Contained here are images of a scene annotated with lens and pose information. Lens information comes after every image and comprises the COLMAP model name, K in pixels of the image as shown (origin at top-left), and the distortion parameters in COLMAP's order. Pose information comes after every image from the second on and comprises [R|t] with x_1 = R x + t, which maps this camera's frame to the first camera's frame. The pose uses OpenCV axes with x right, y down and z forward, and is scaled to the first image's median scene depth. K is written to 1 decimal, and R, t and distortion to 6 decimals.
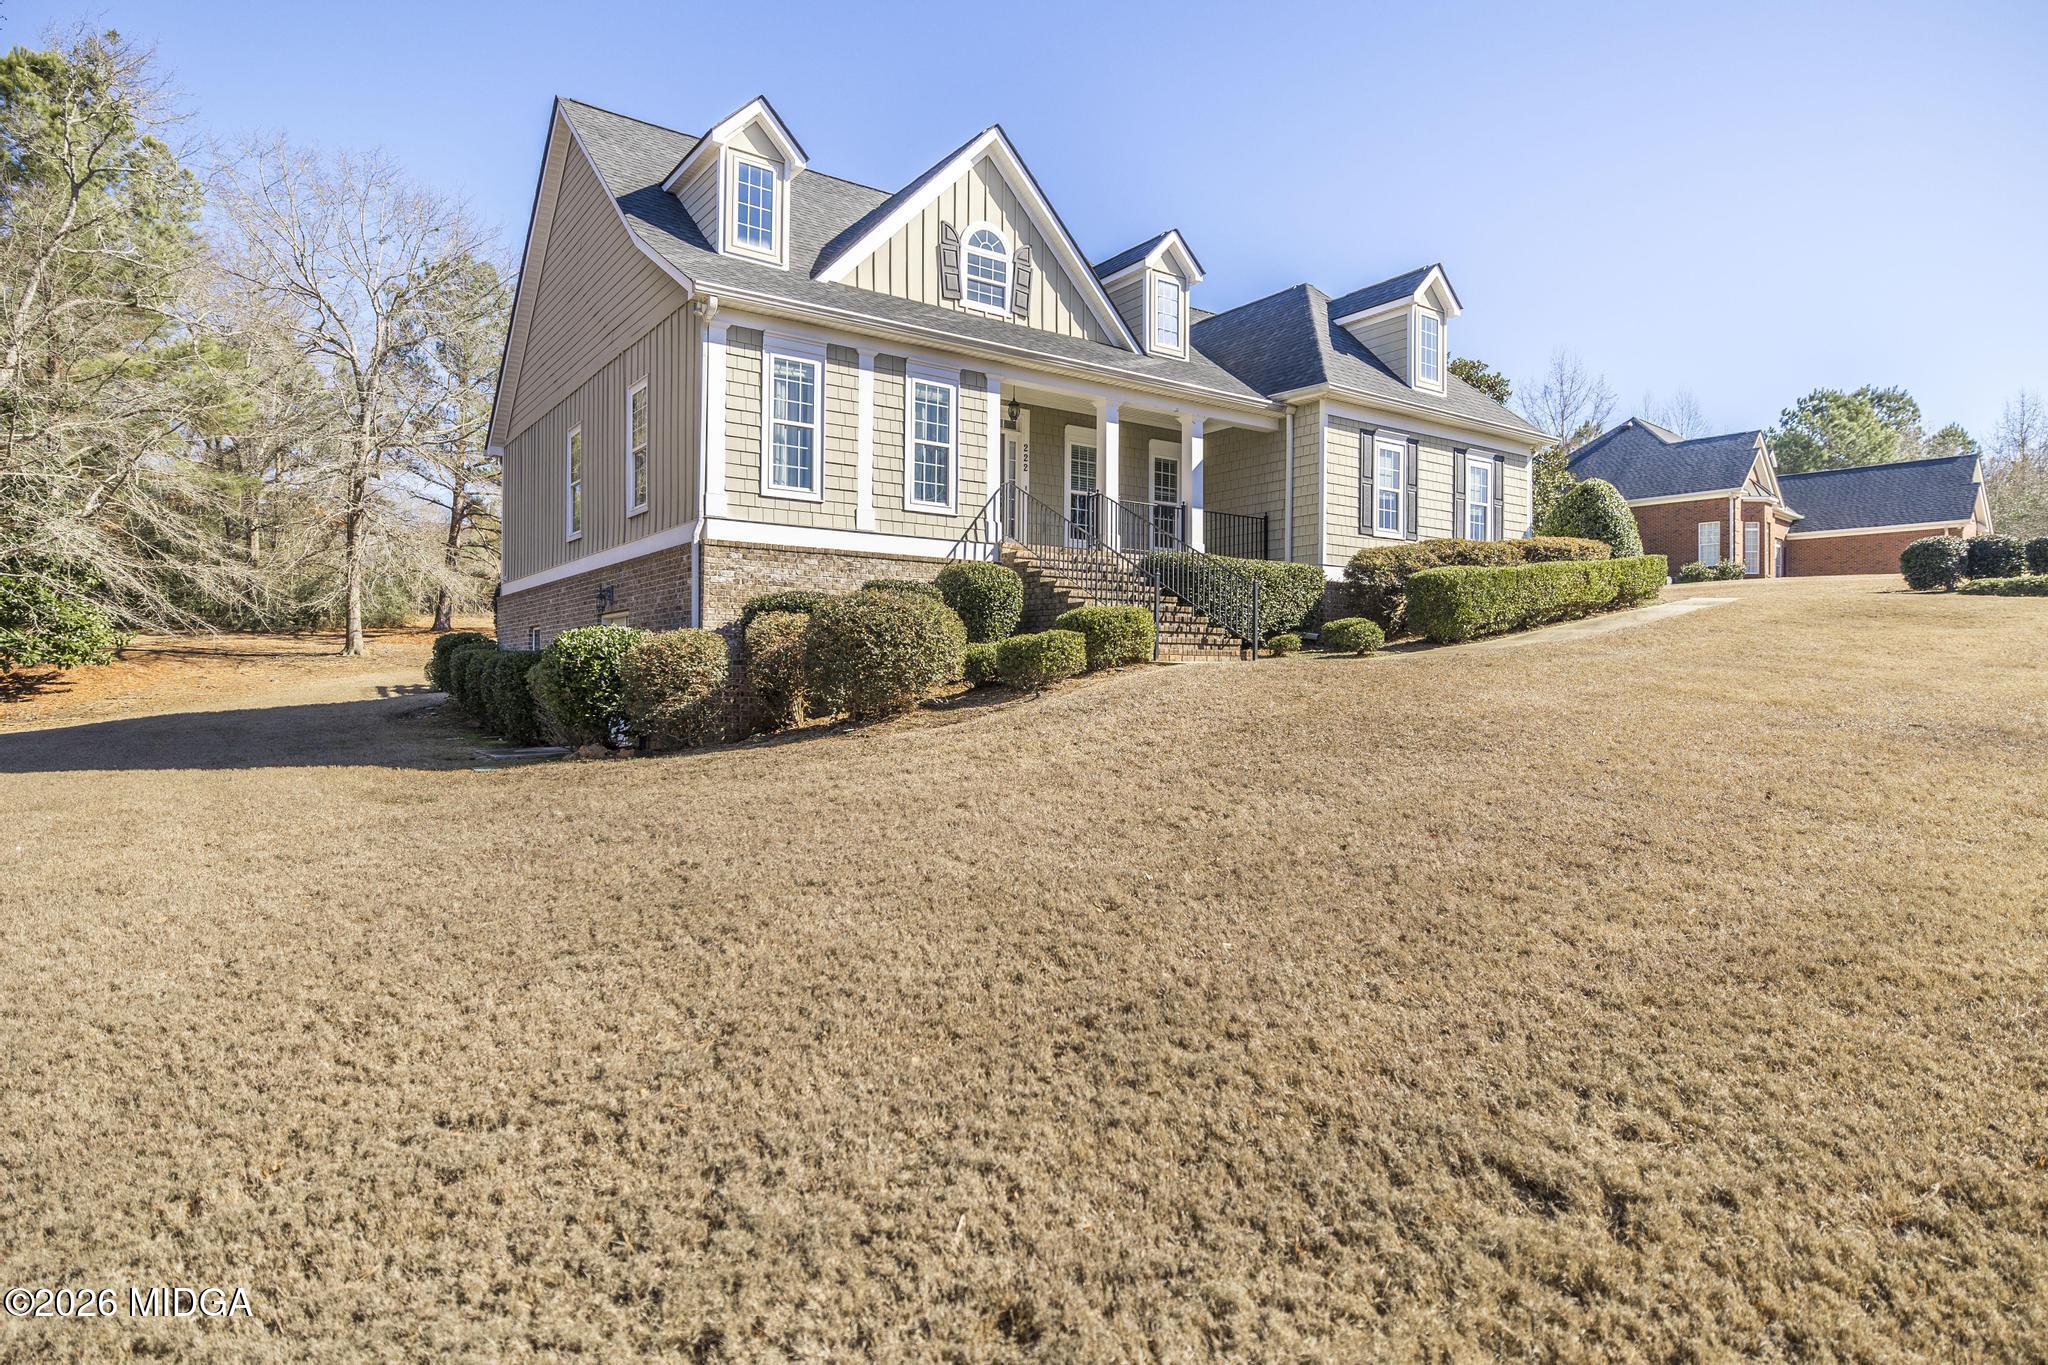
lens RADIAL K [[1152.2, 0, 1024.0], [0, 1152.2, 682.5], [0, 0, 1]] dist [-0.001047, -0.000121]
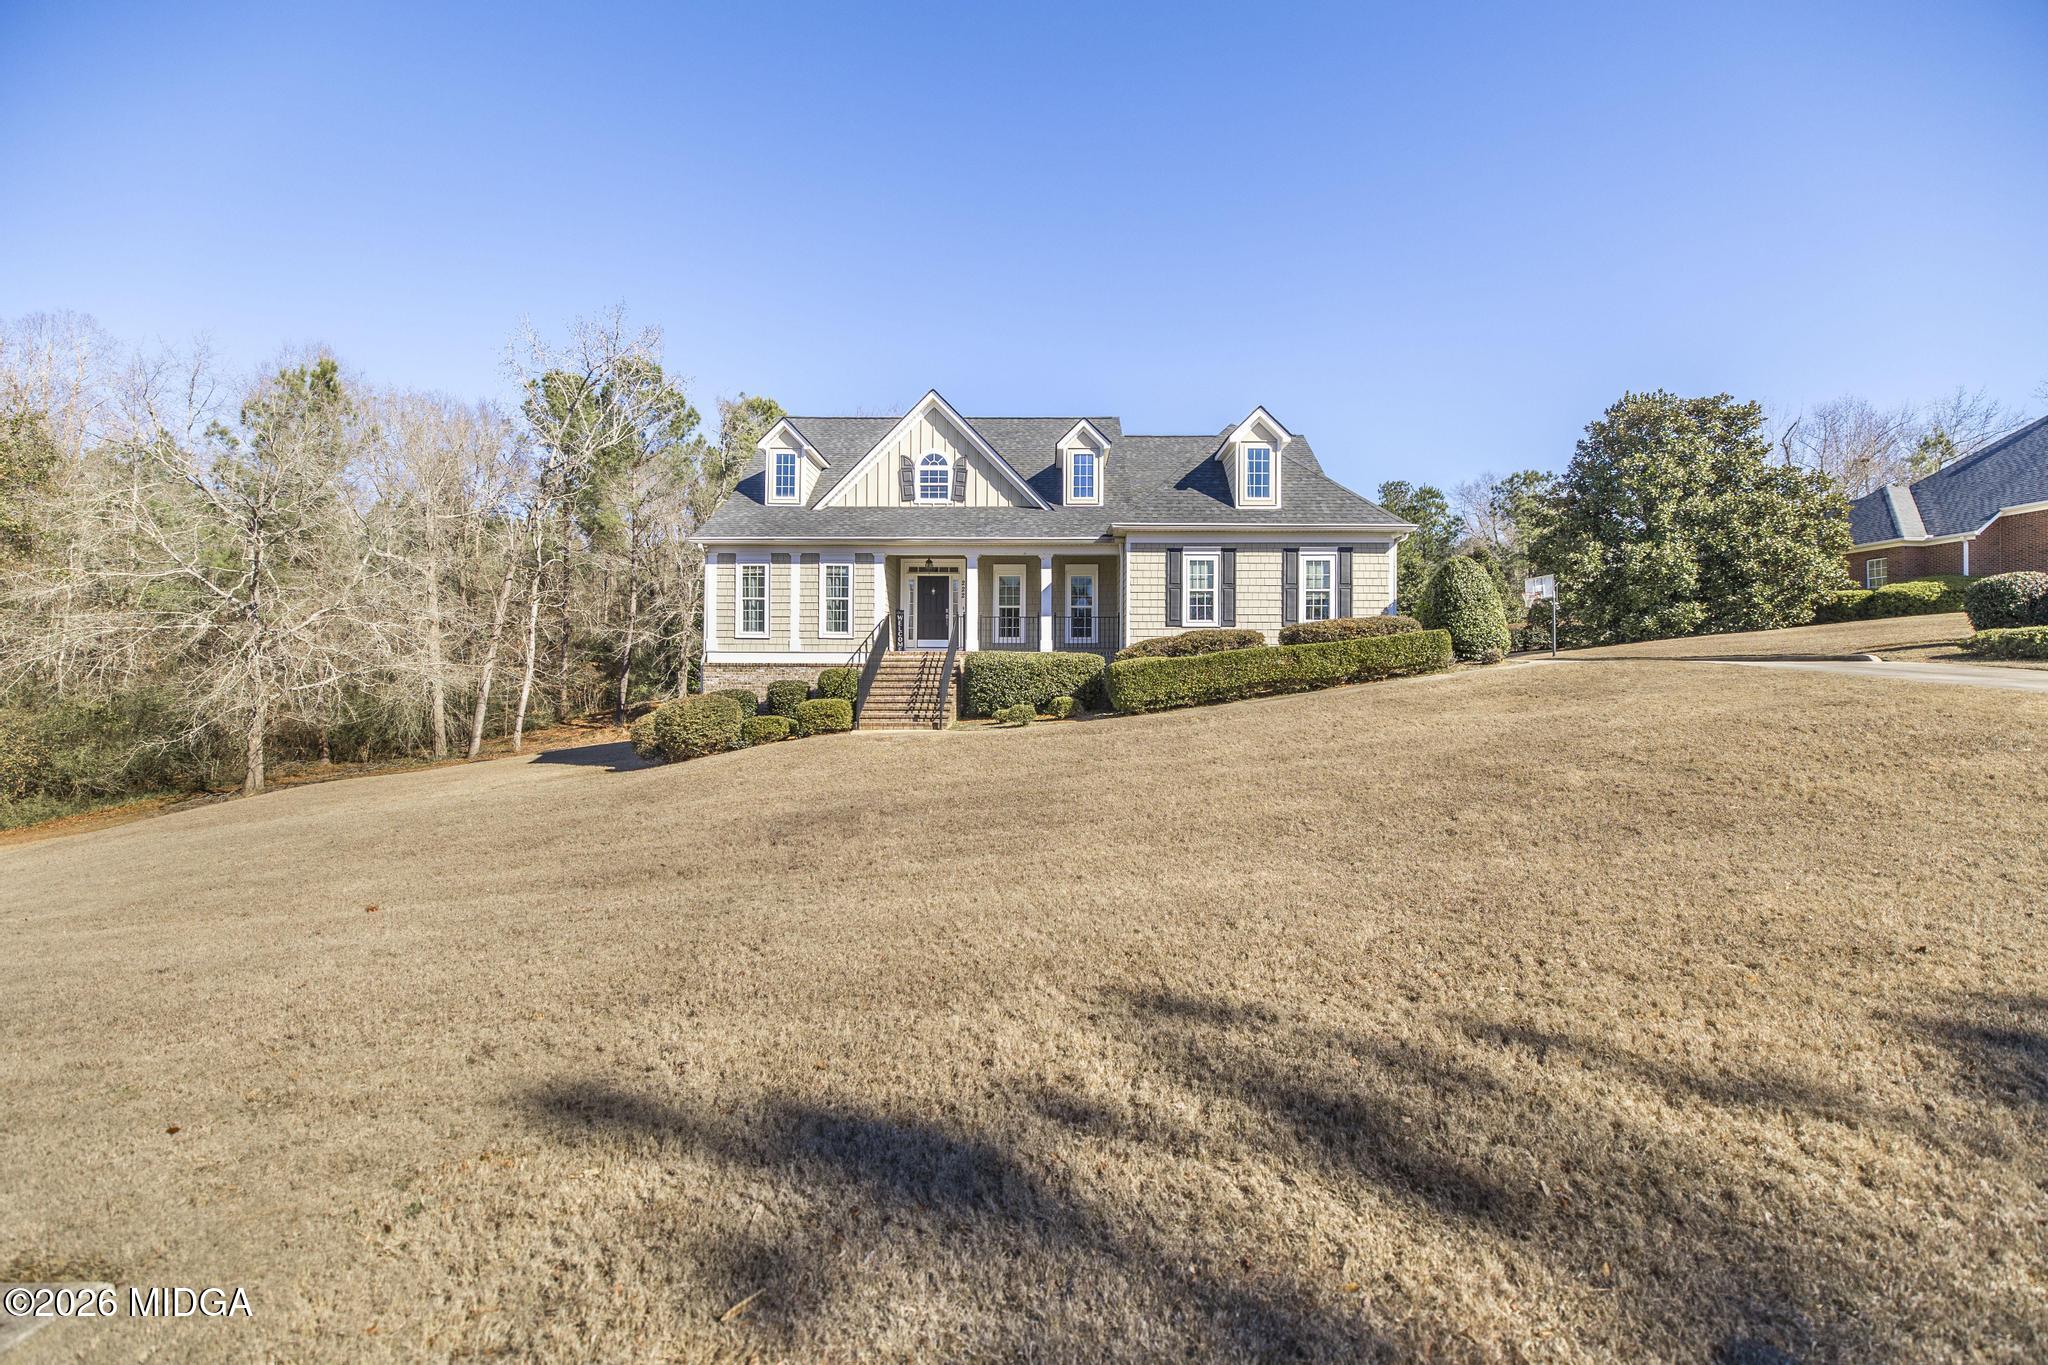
lens RADIAL K [[873.9, 0, 1028.7], [0, 873.9, 677.2], [0, 0, 1]] dist [0.001203, -0.000186]
pose [[0.803632, -0.007380, -0.595081, 0.816703], [0.001758, 0.999948, -0.010027, -0.063142], [0.595124, 0.007012, 0.803603, 0.087556]]
